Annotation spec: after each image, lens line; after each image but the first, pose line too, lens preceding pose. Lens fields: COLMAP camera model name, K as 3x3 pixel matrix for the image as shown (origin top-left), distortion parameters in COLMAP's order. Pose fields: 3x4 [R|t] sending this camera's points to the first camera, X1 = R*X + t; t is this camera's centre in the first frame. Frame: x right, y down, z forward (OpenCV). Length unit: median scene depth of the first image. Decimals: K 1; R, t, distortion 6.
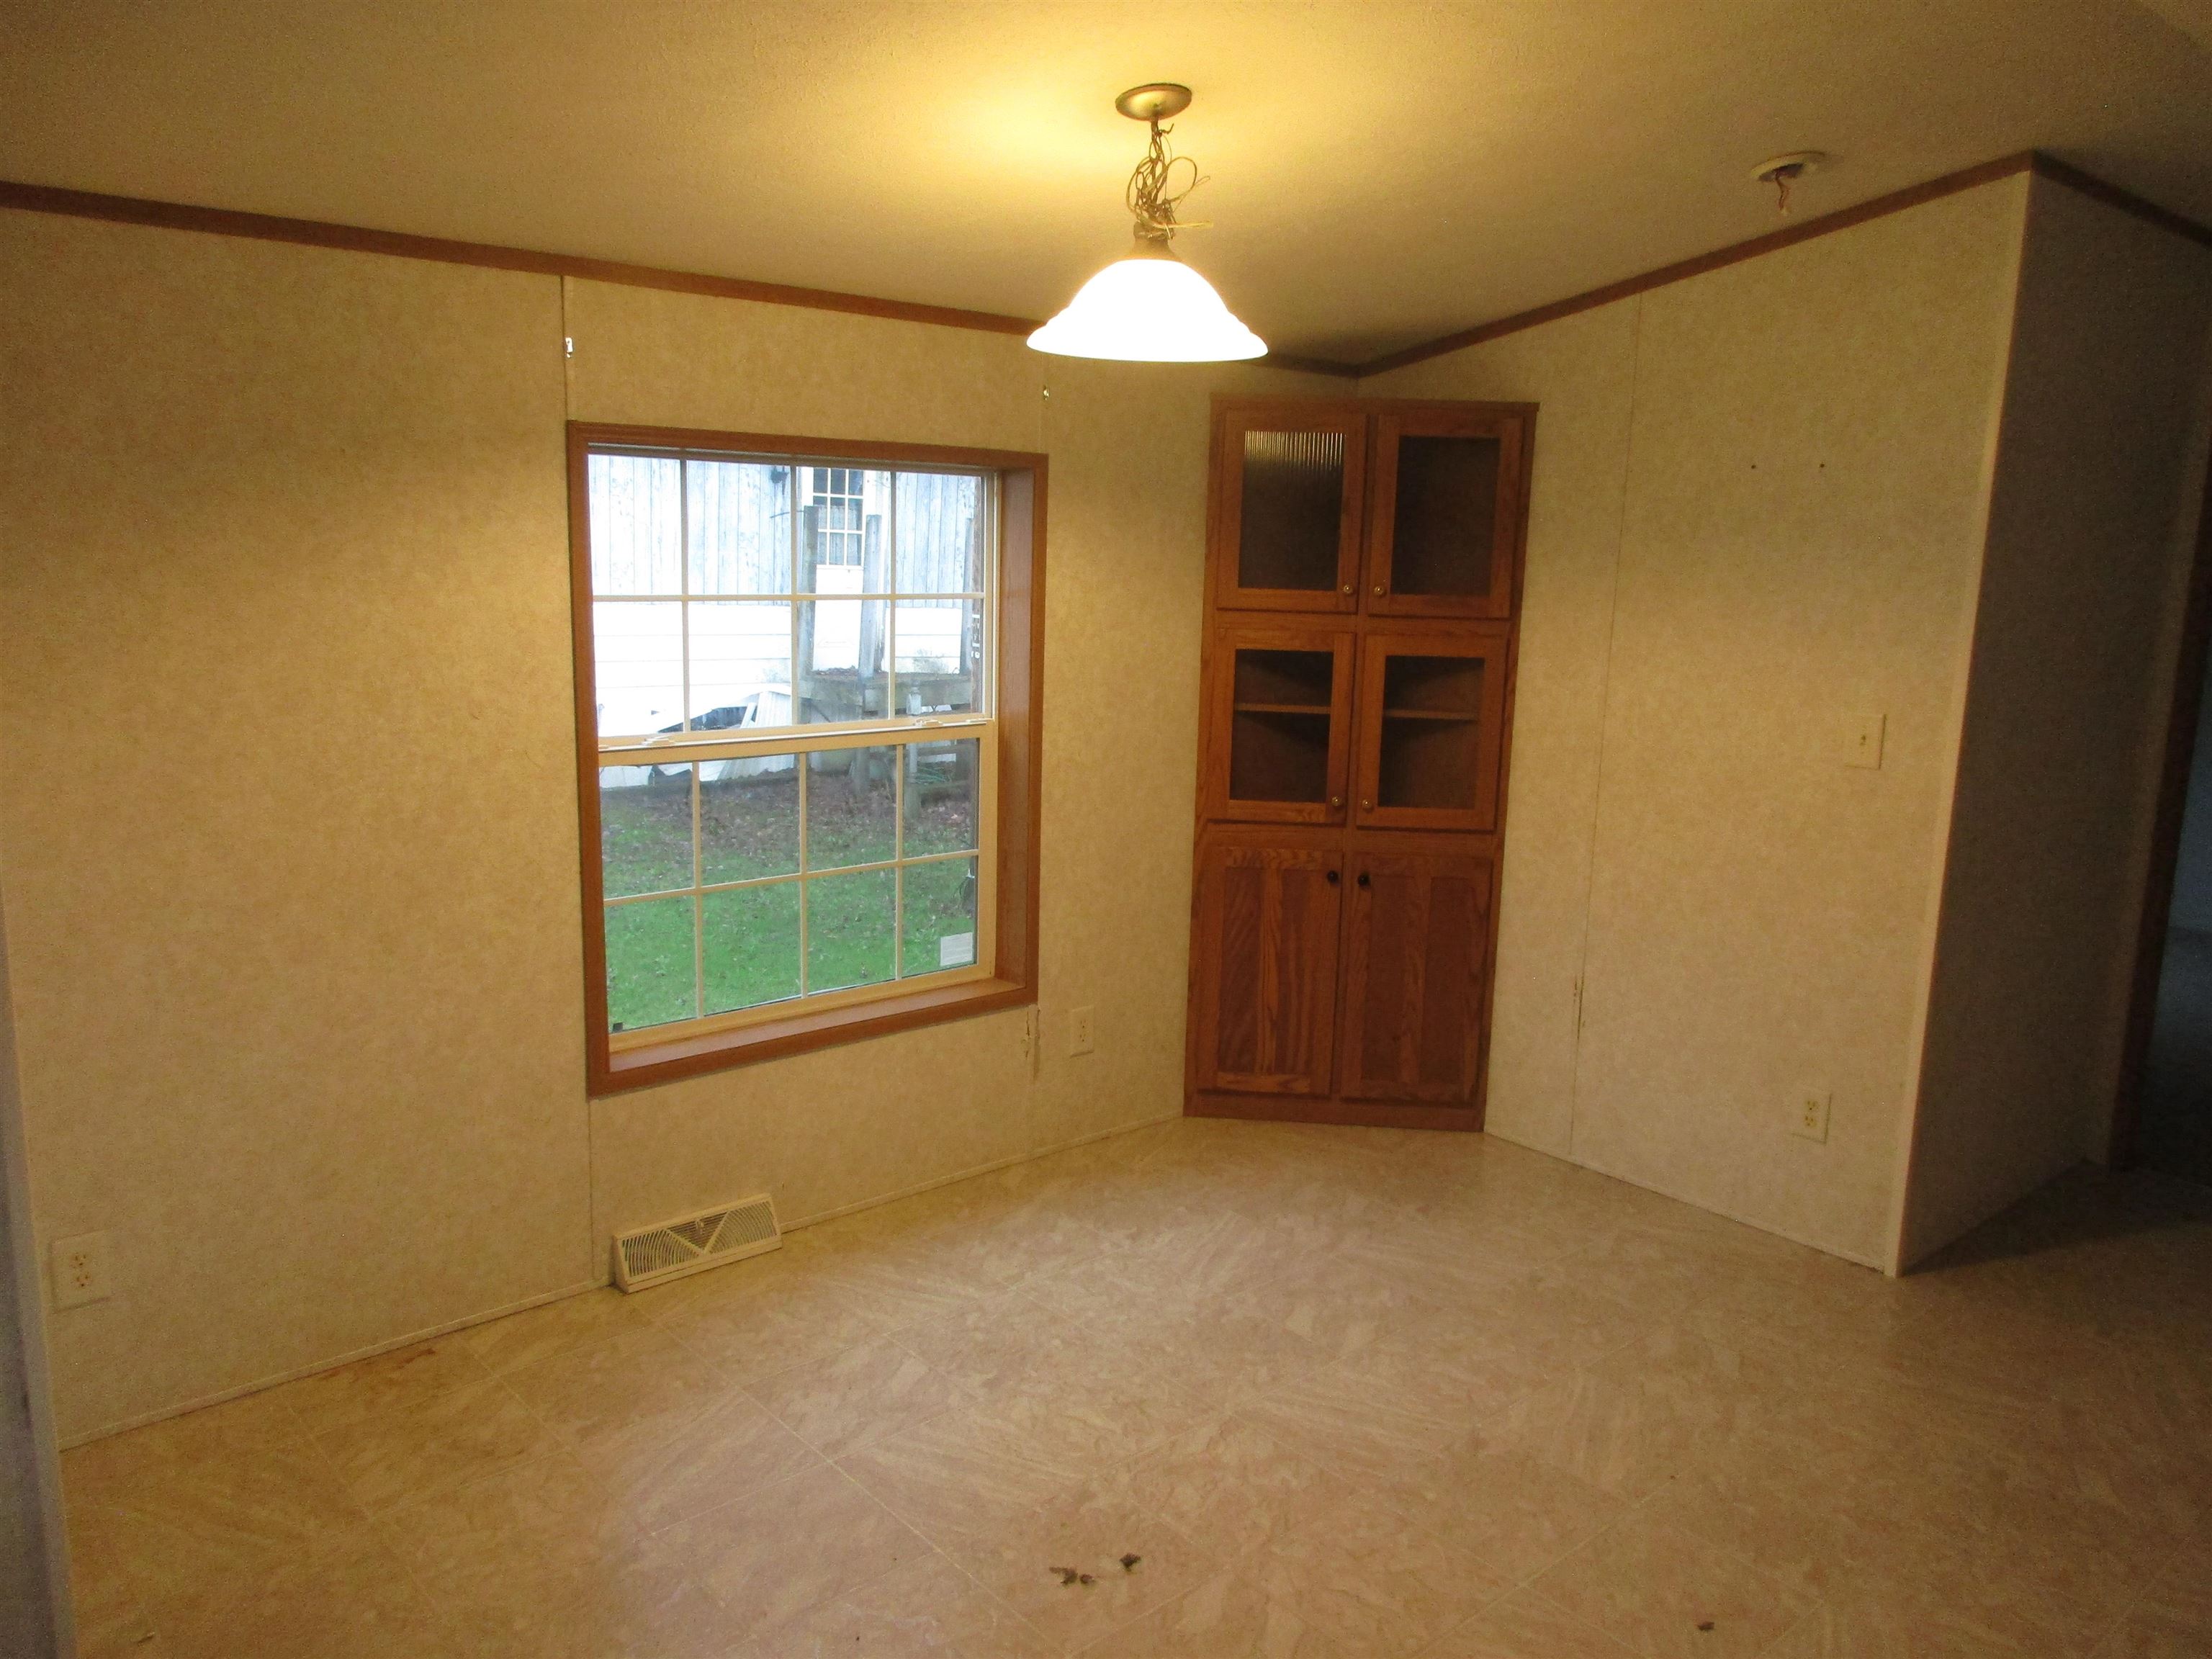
lens RADIAL K [[1673.2, 0, 1108.3], [0, 1673.2, 828.4], [0, 0, 1]] dist [0.004260, -0.002623]
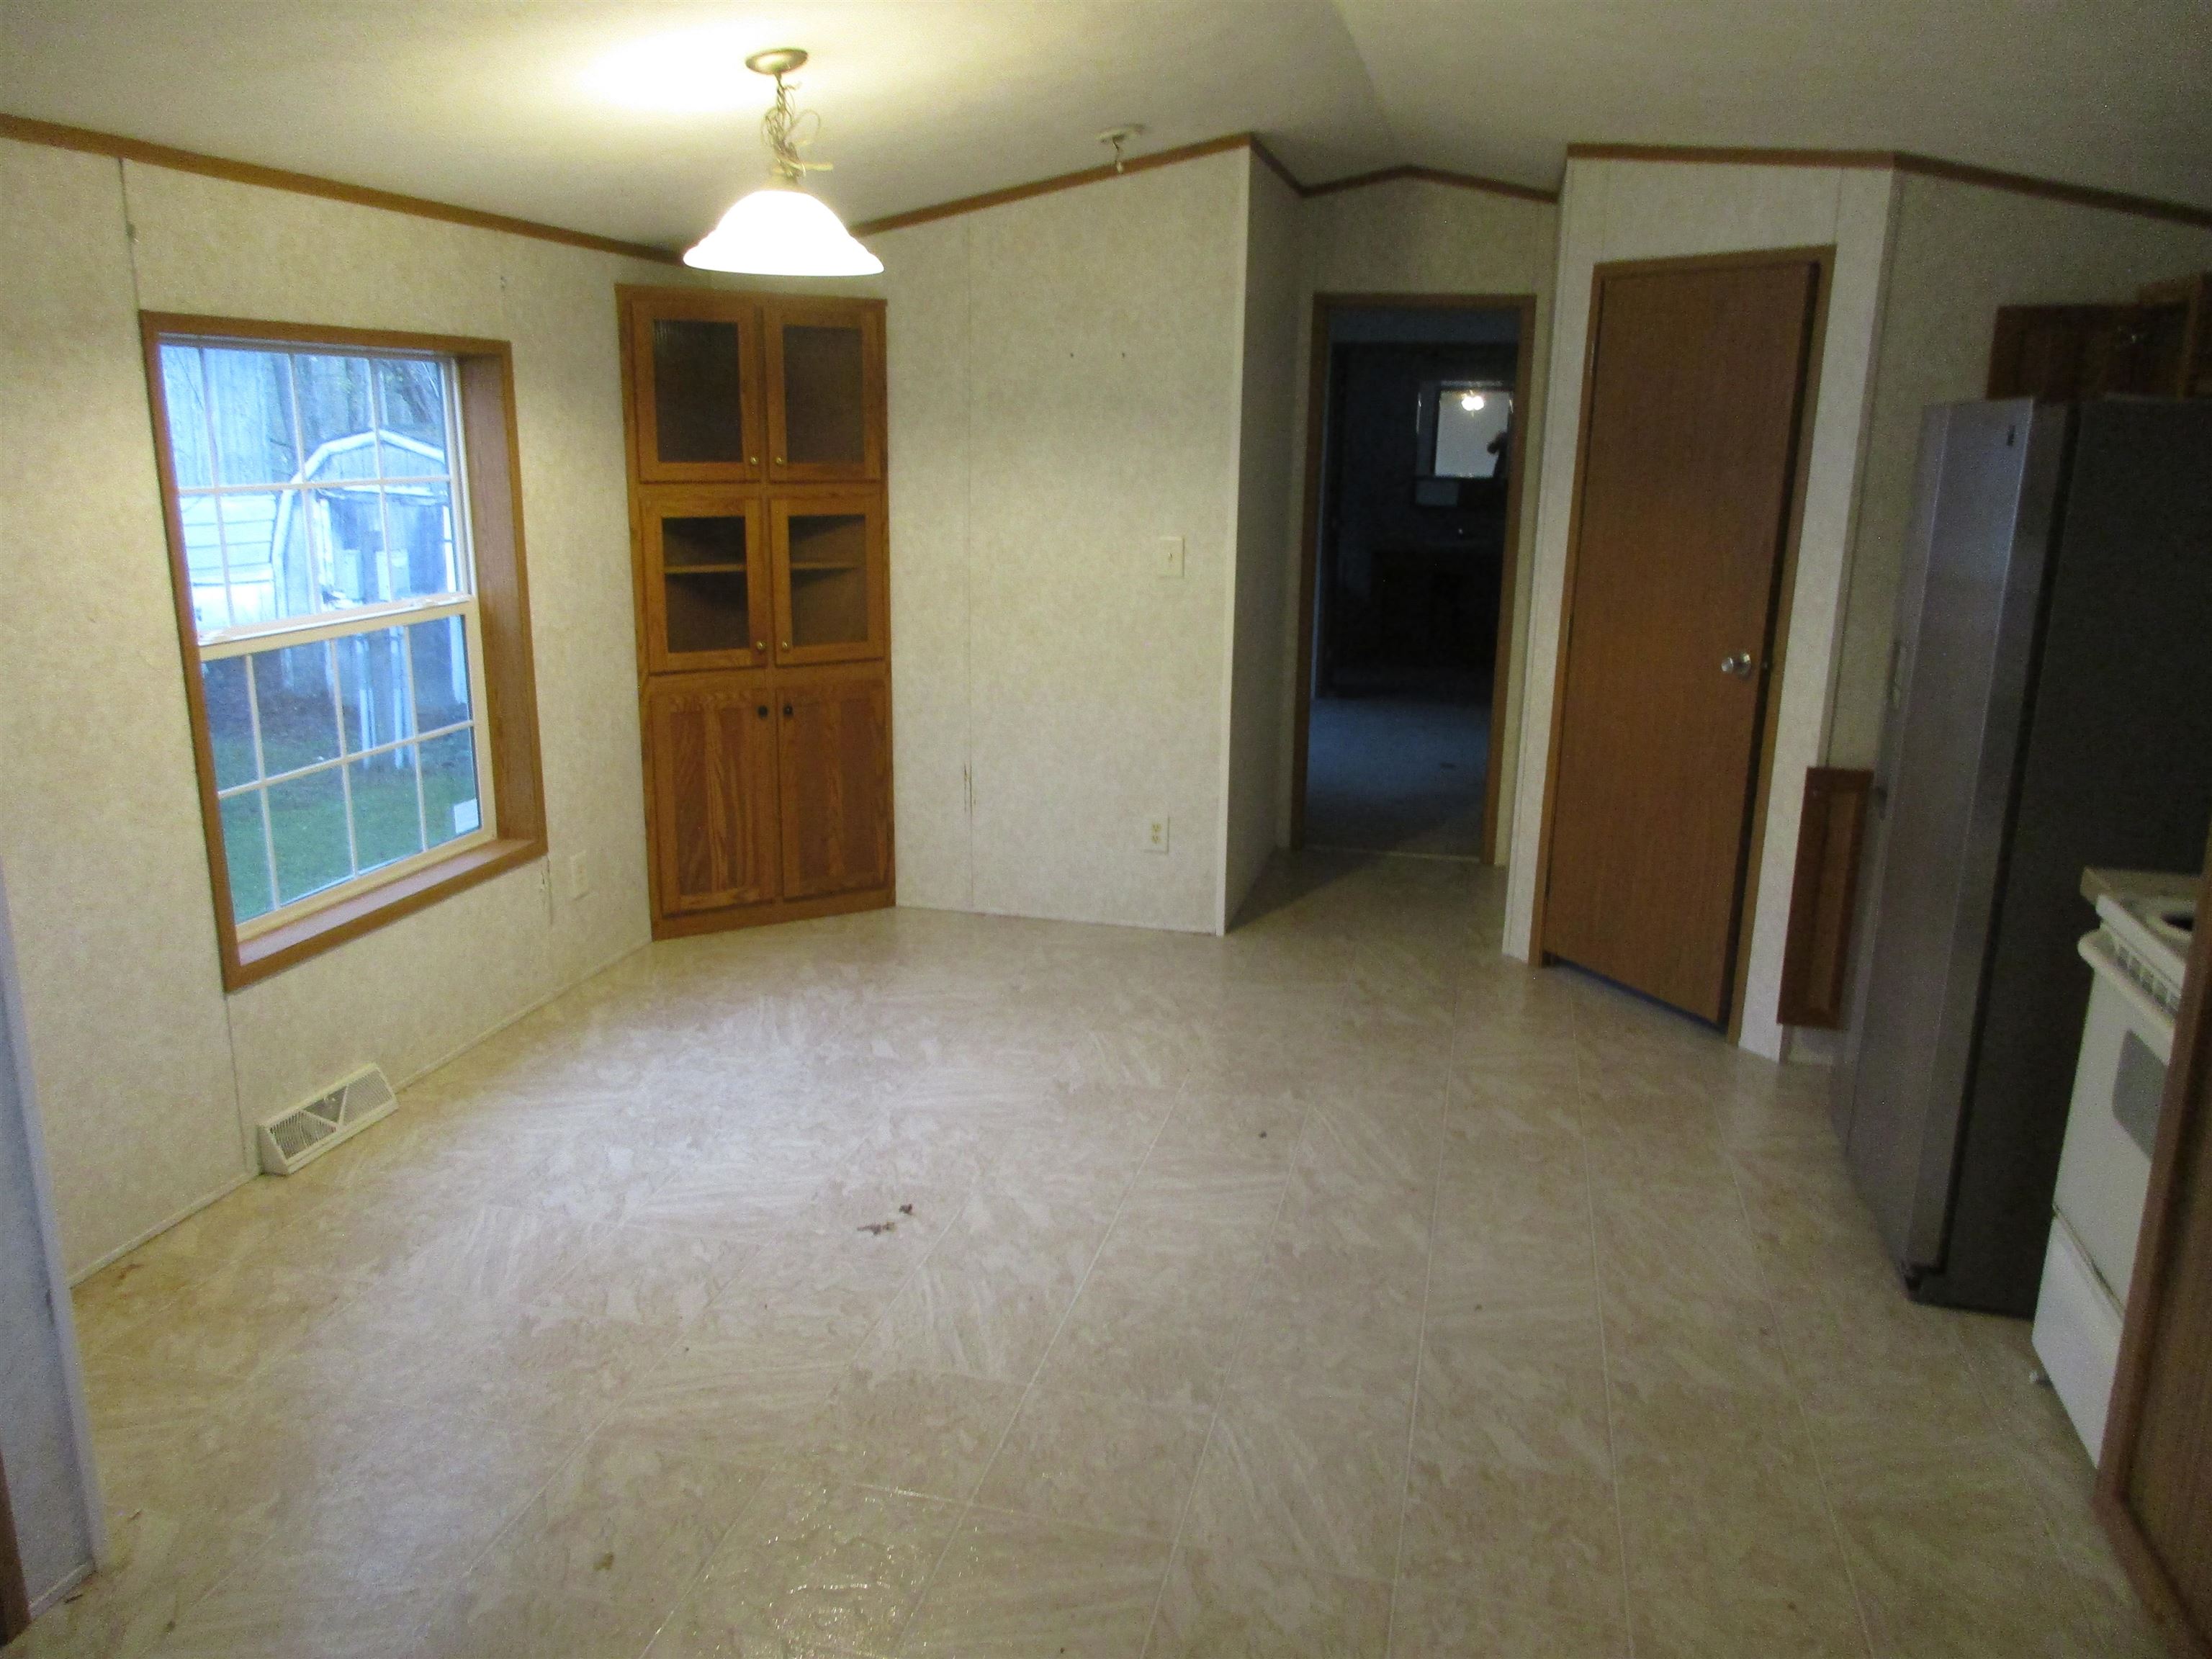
lens RADIAL K [[1673.2, 0, 1123.3], [0, 1673.2, 835.7], [0, 0, 1]] dist [0.004260, -0.002623]
pose [[0.817014, -0.158194, 0.554493, -0.388326], [0.113158, 0.986919, 0.114831, 0.011365], [-0.565405, -0.031073, 0.824228, -0.126699]]
